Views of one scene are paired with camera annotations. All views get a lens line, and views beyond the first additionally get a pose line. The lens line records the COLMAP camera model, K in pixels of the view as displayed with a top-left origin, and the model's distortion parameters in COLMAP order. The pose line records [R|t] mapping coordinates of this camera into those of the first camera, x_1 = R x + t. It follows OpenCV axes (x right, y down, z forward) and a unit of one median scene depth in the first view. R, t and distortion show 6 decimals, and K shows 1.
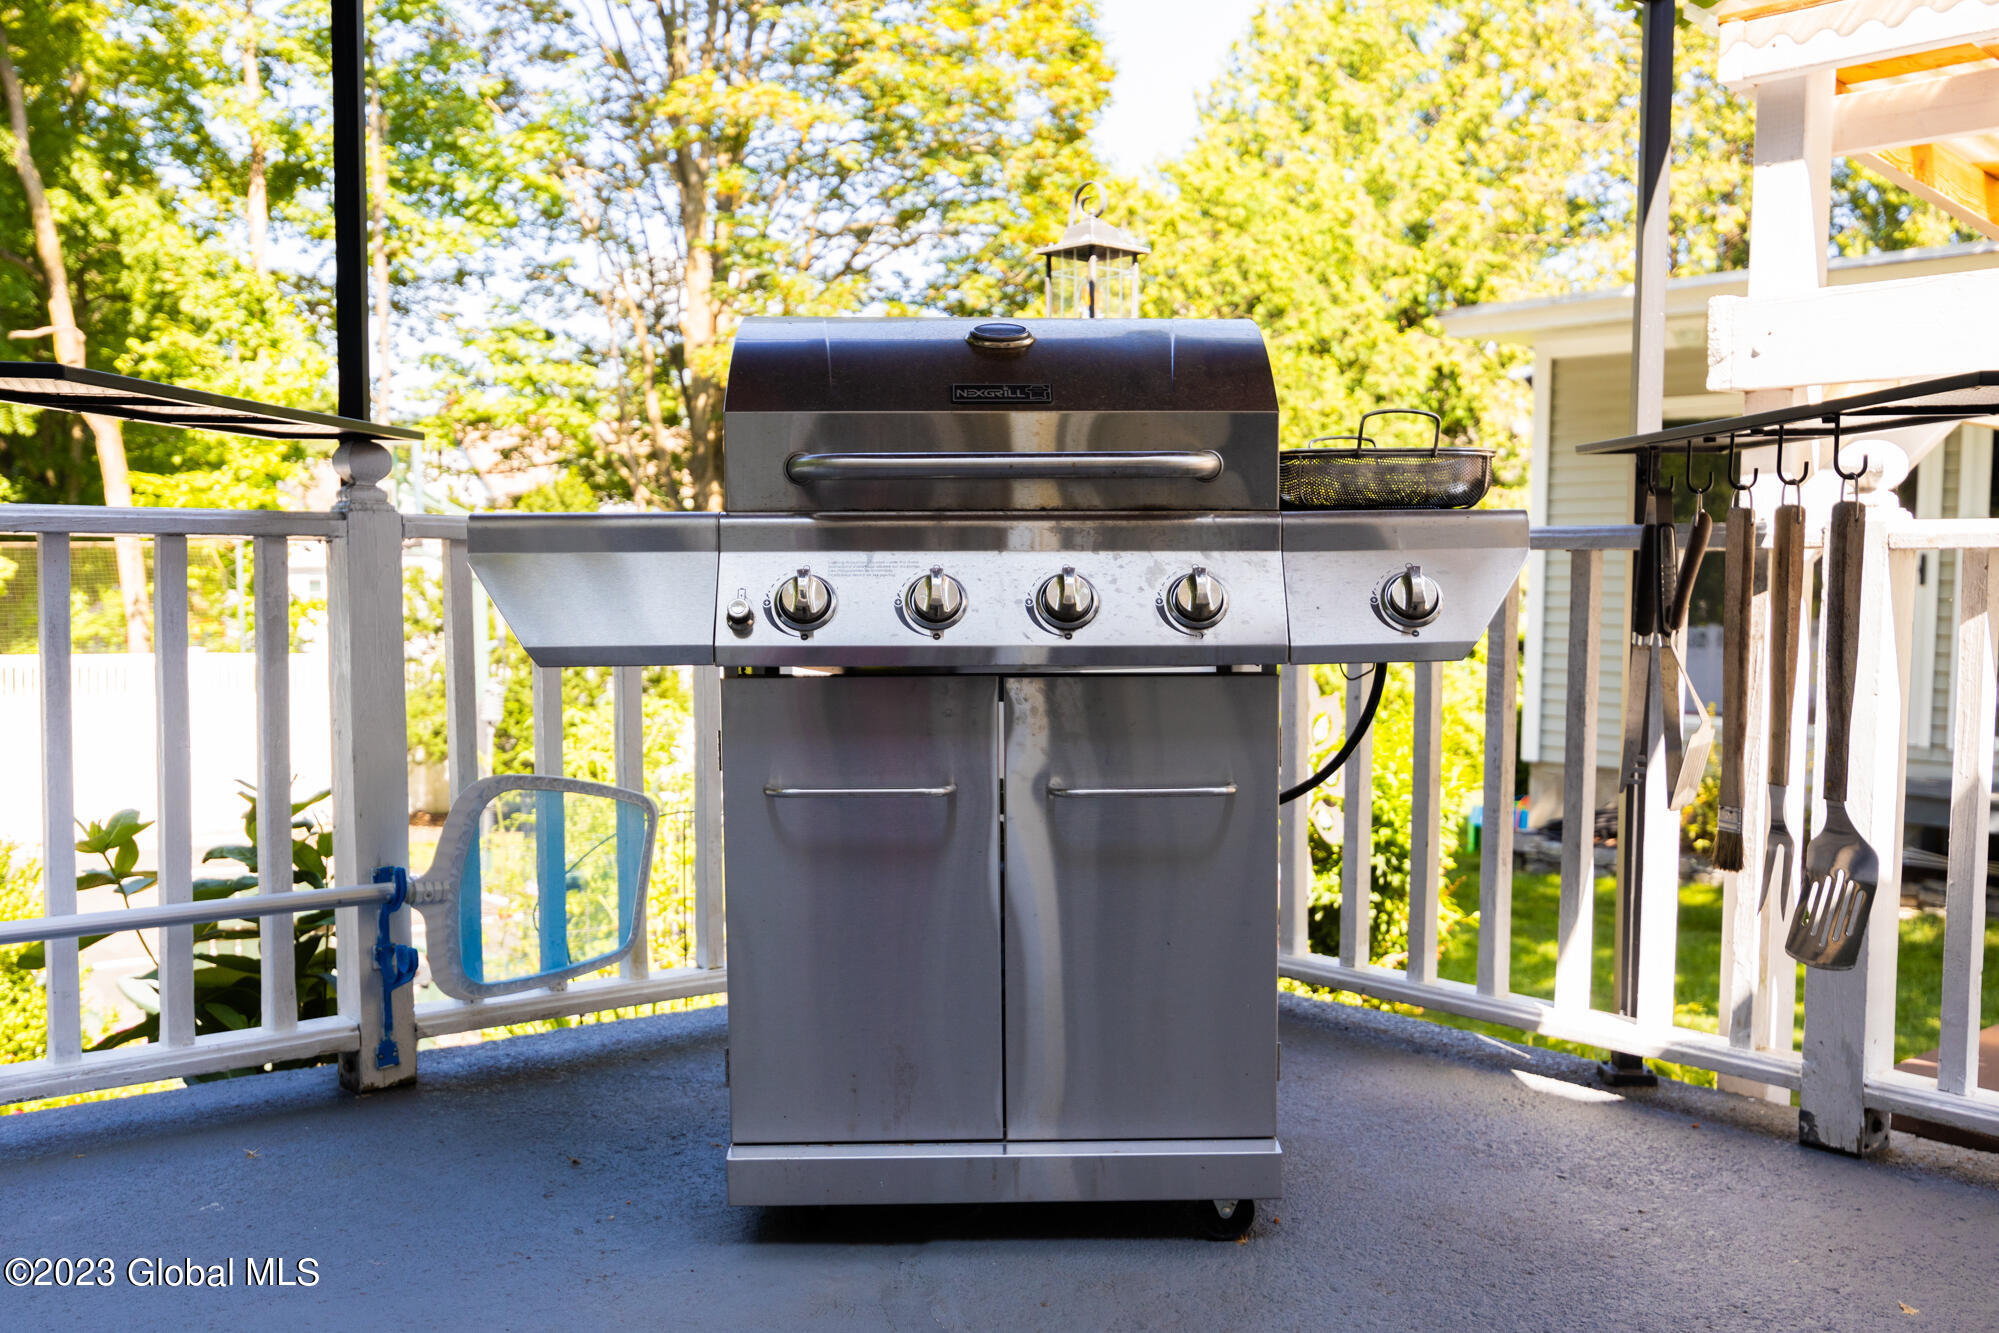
lens RADIAL K [[1911.0, 0, 999.1], [0, 1911.0, 670.8], [0, 0, 1]] dist [-0.002587, 0.000000]
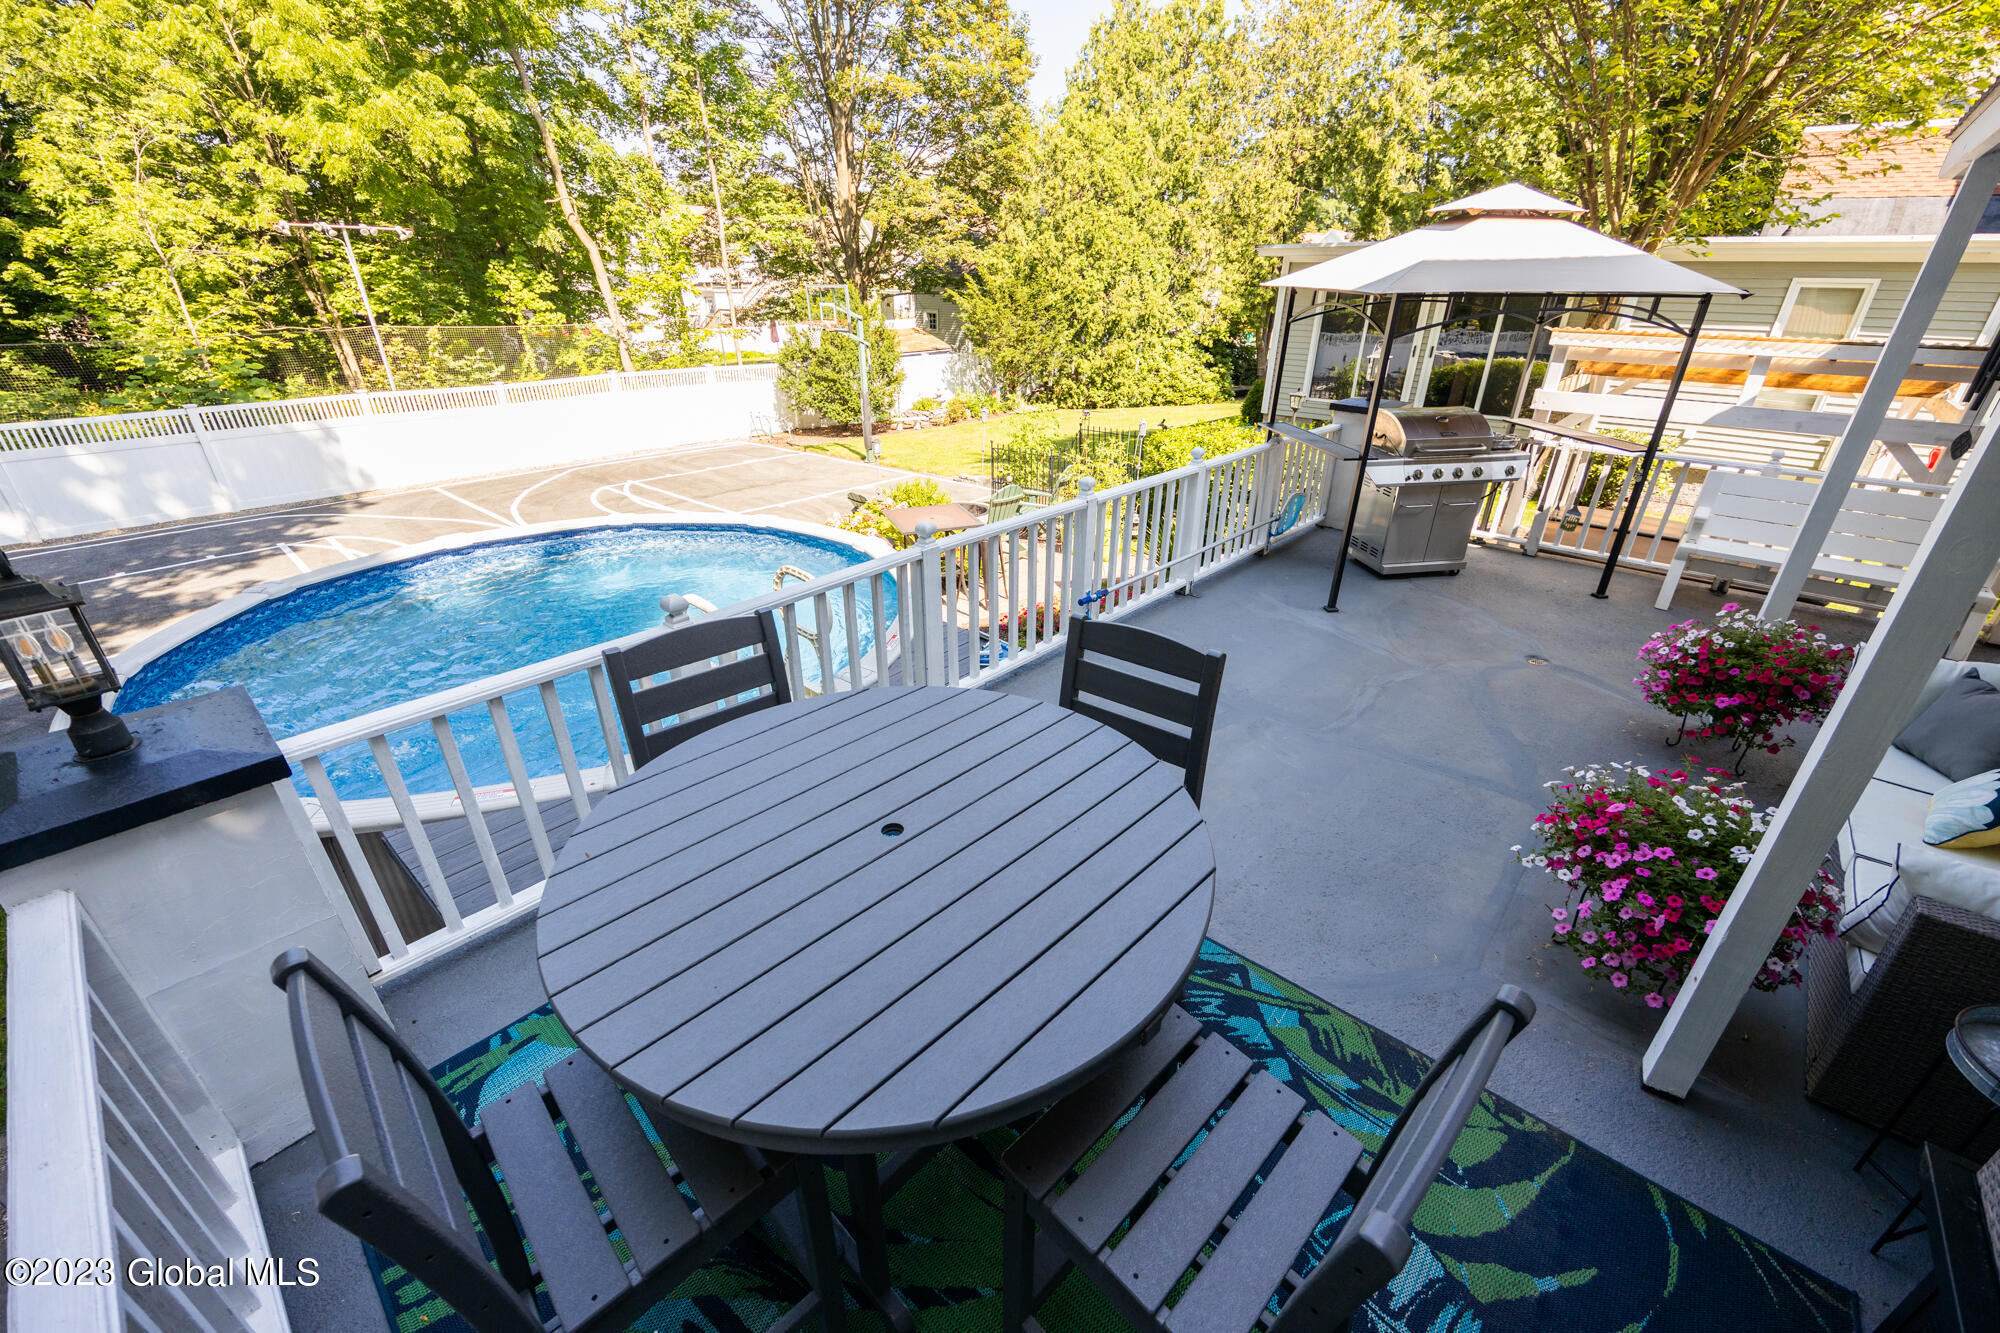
lens RADIAL K [[808.1, 0, 996.2], [0, 808.1, 669.4], [0, 0, 1]] dist [-0.001243, -0.000501]
pose [[0.989666, -0.069490, 0.125425, -0.162365], [0.013845, 0.916943, 0.398778, -0.047158], [-0.142719, -0.392921, 0.908430, -0.125382]]
